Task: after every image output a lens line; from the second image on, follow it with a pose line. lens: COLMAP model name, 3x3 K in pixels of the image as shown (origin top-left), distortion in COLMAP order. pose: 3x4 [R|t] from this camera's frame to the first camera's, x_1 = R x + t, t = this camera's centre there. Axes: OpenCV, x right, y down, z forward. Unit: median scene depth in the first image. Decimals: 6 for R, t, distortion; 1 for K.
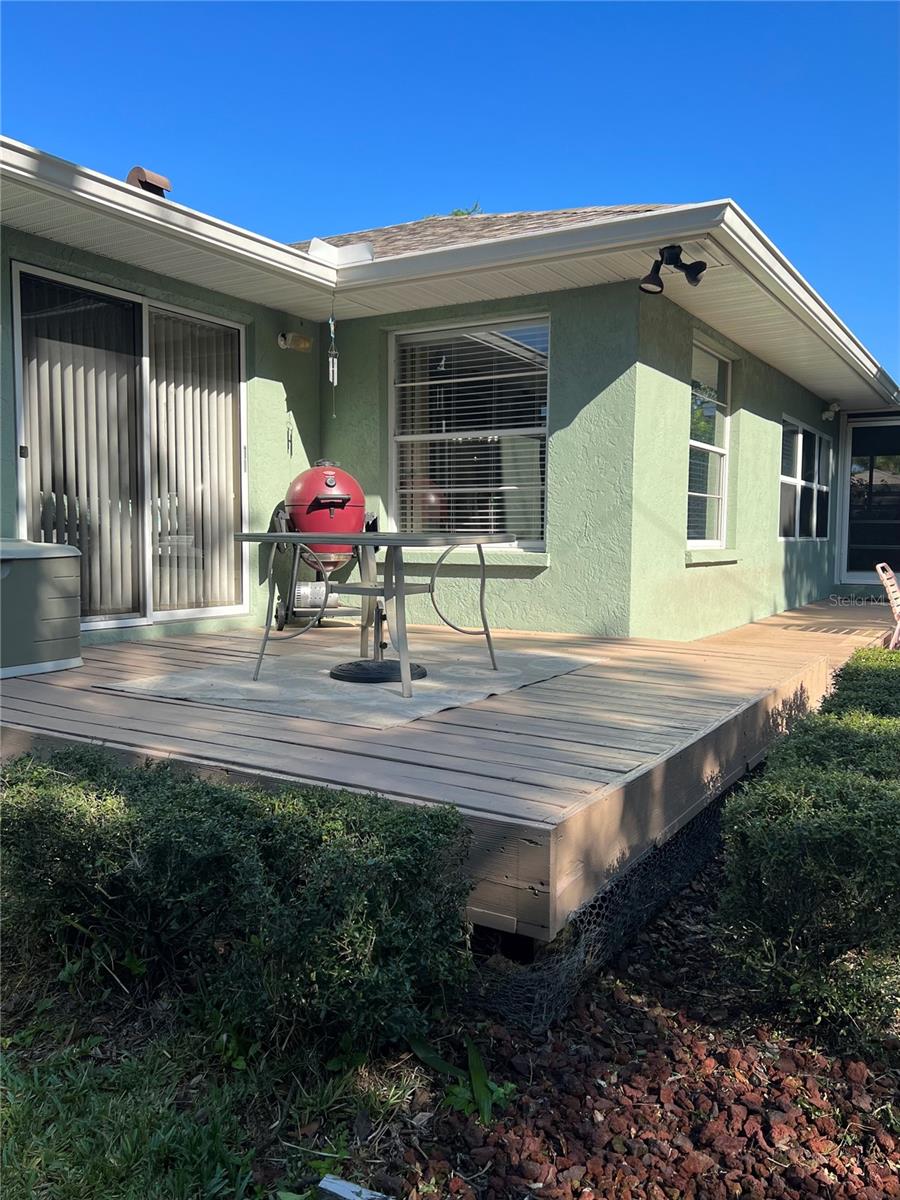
lens RADIAL K [[950.2, 0, 427.8], [0, 950.2, 604.8], [0, 0, 1]] dist [0.071874, -0.096598]
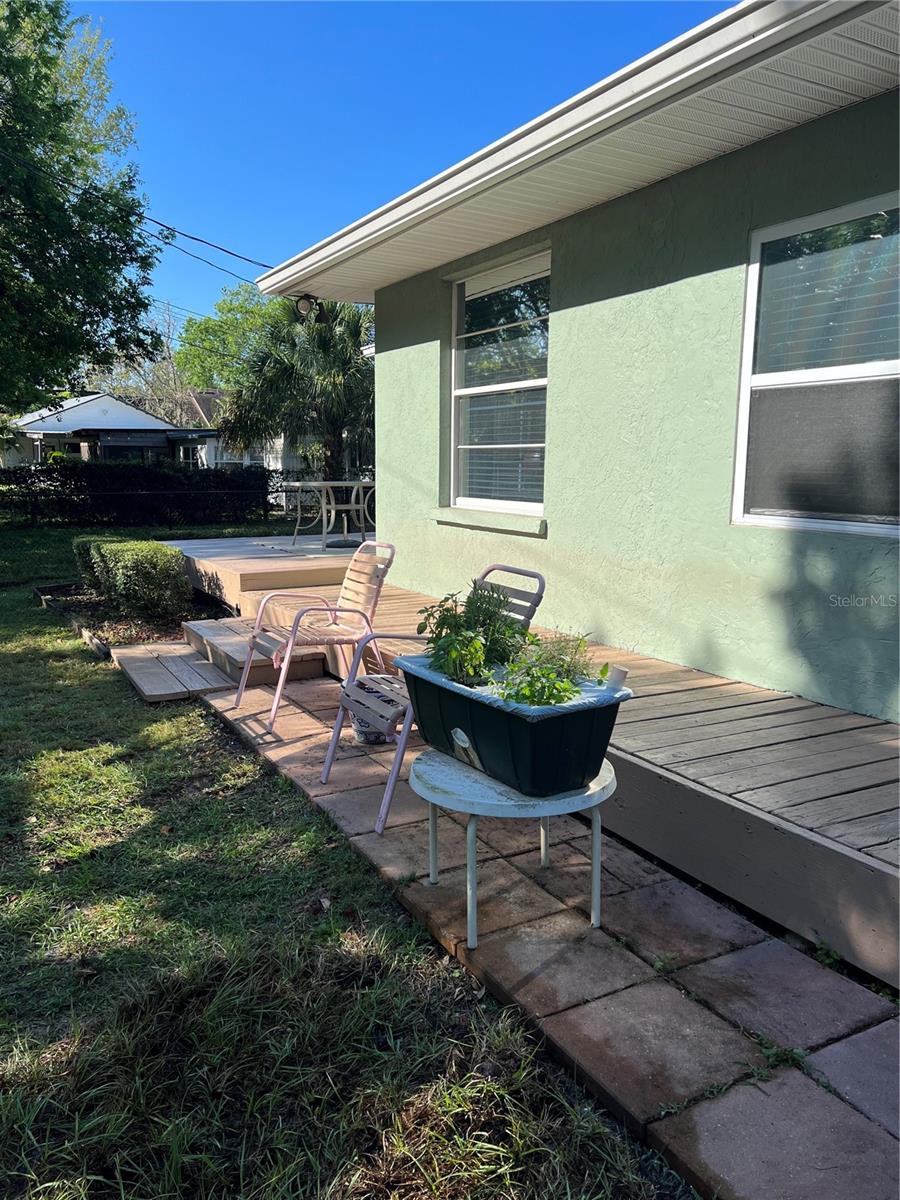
lens RADIAL K [[897.9, 0, 440.2], [0, 897.9, 603.5], [0, 0, 1]] dist [0.122617, -0.206907]
pose [[-0.491907, 0.121664, -0.862105, 1.181788], [-0.080675, 0.979559, 0.184272, -0.139357], [0.866902, 0.160195, -0.472037, 1.568815]]
